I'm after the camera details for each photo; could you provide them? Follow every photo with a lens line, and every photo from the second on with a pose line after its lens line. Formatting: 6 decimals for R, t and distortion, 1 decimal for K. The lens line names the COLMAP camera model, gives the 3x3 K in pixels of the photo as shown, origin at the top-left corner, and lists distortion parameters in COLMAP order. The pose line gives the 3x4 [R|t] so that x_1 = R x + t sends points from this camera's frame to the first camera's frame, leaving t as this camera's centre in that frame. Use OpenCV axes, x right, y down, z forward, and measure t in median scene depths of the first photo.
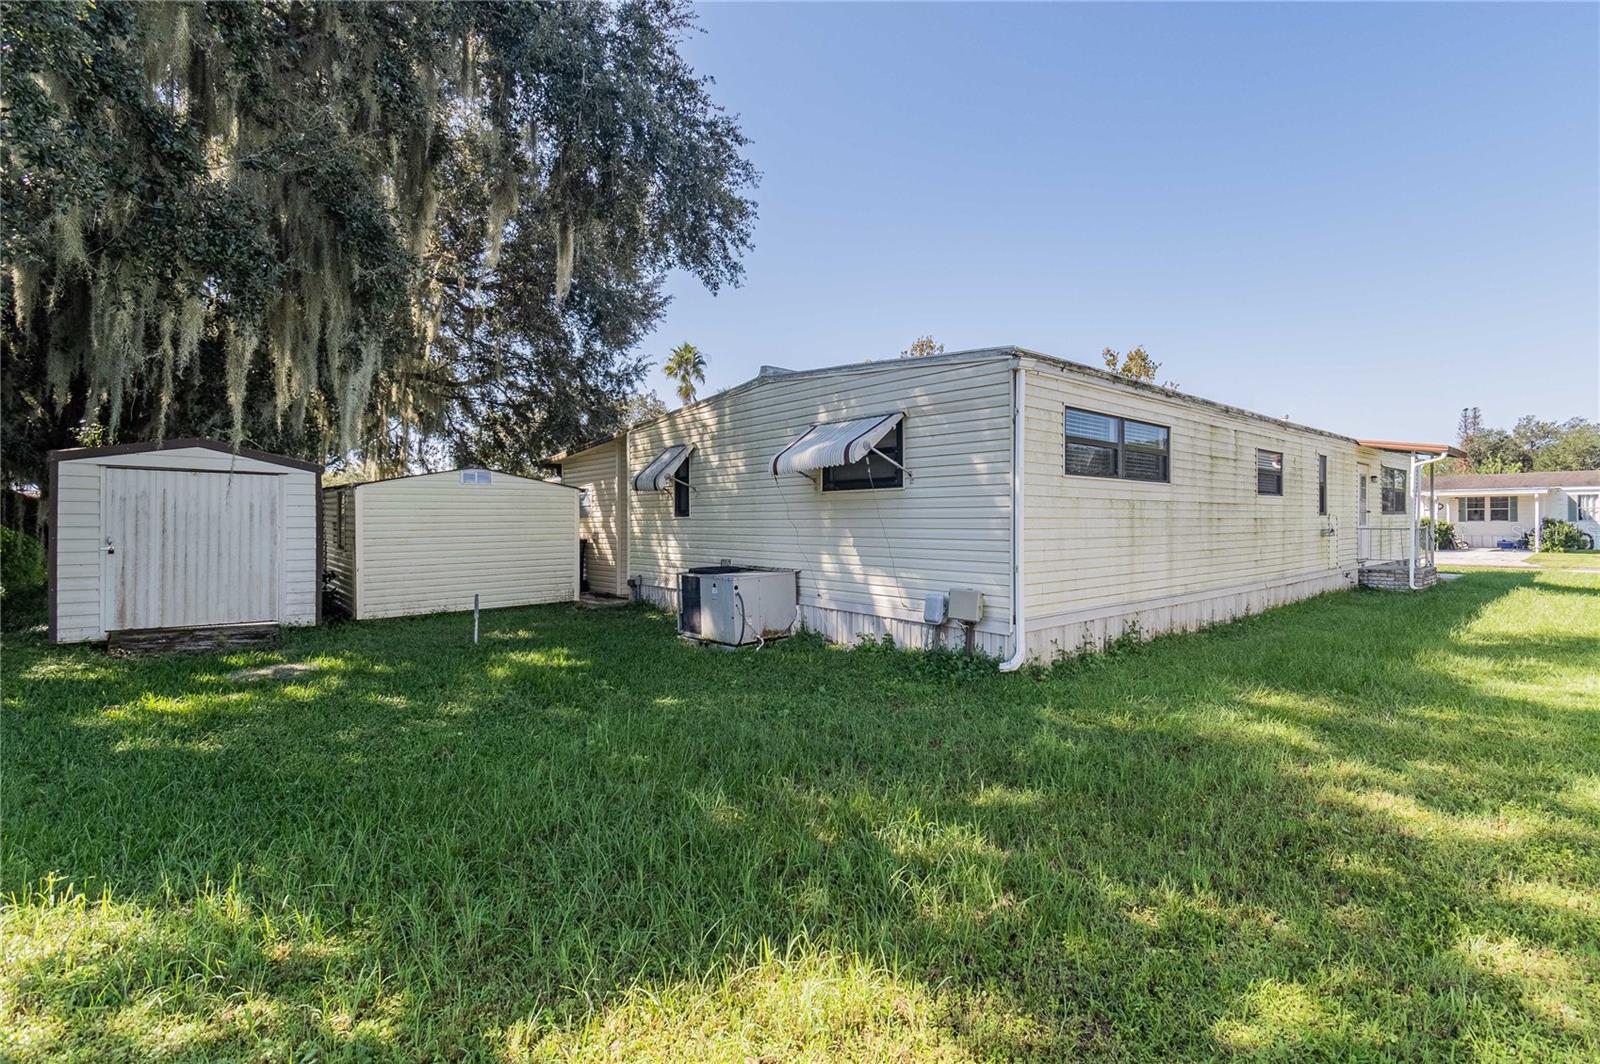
lens RADIAL K [[721.5, 0, 799.2], [0, 721.5, 522.8], [0, 0, 1]] dist [-0.004643, -0.000961]
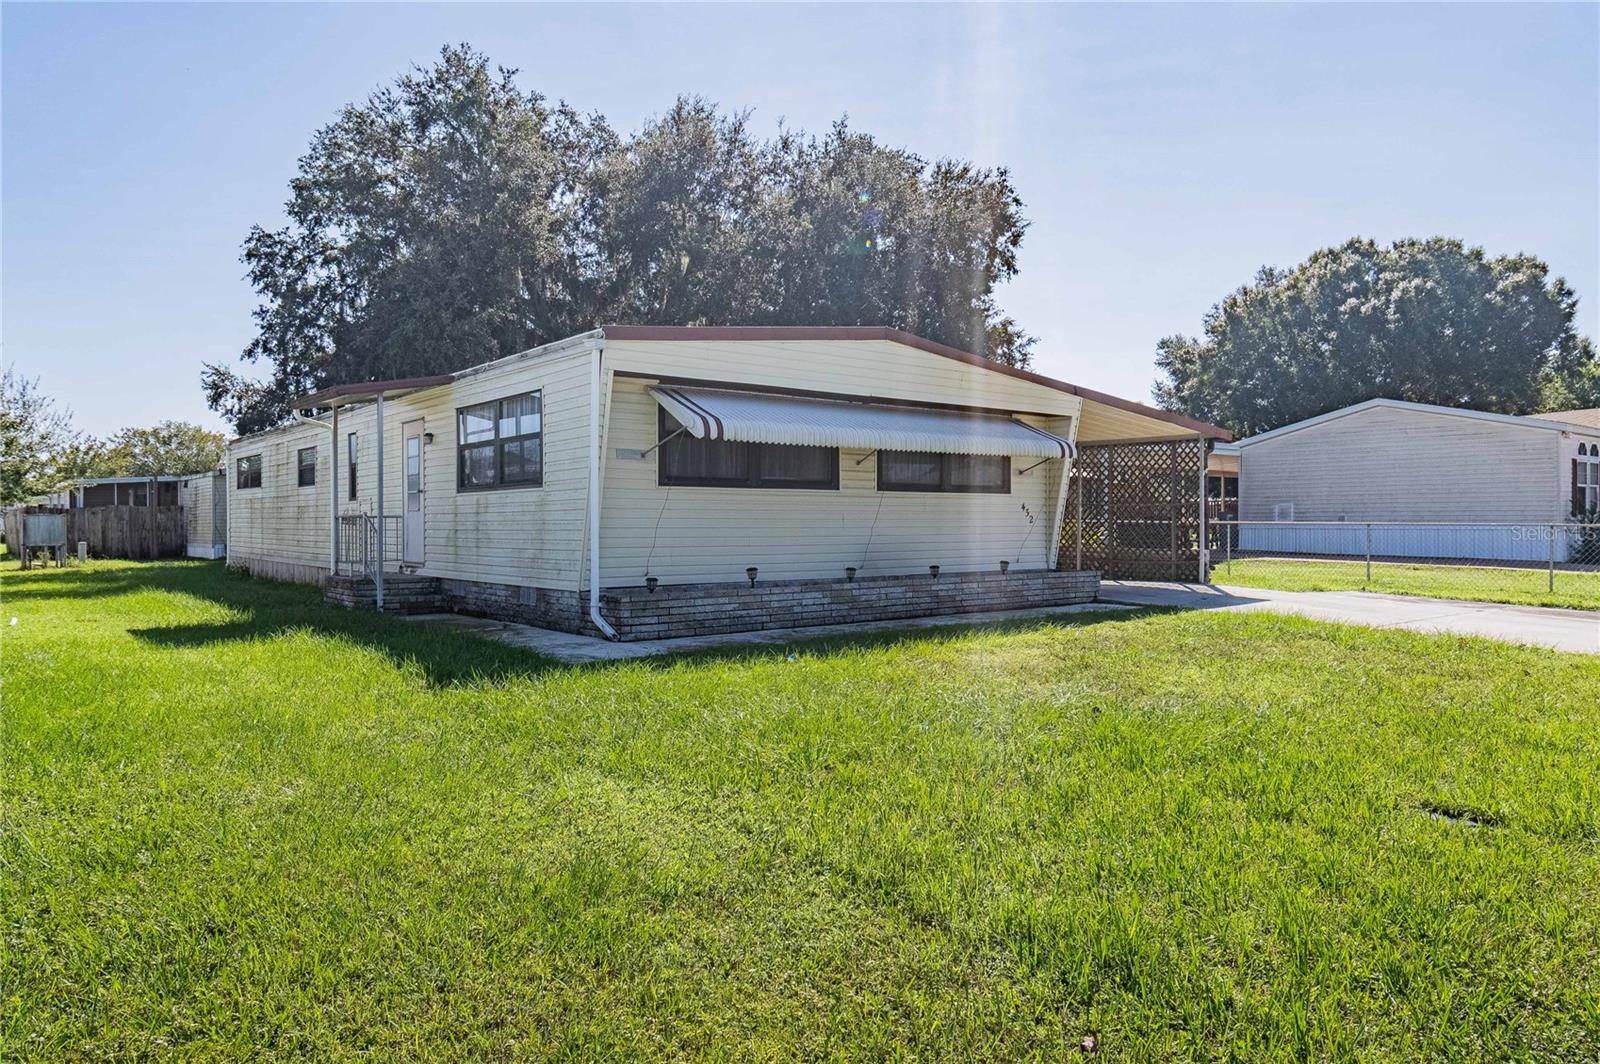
lens RADIAL K [[1061.3, 0, 799.7], [0, 1061.3, 528.7], [0, 0, 1]] dist [0.000136, 0.000018]
pose [[-0.053881, 0.012073, -0.998474, 2.300166], [-0.001160, 0.999925, 0.012153, 0.008572], [0.998547, 0.001813, -0.053863, 1.870742]]
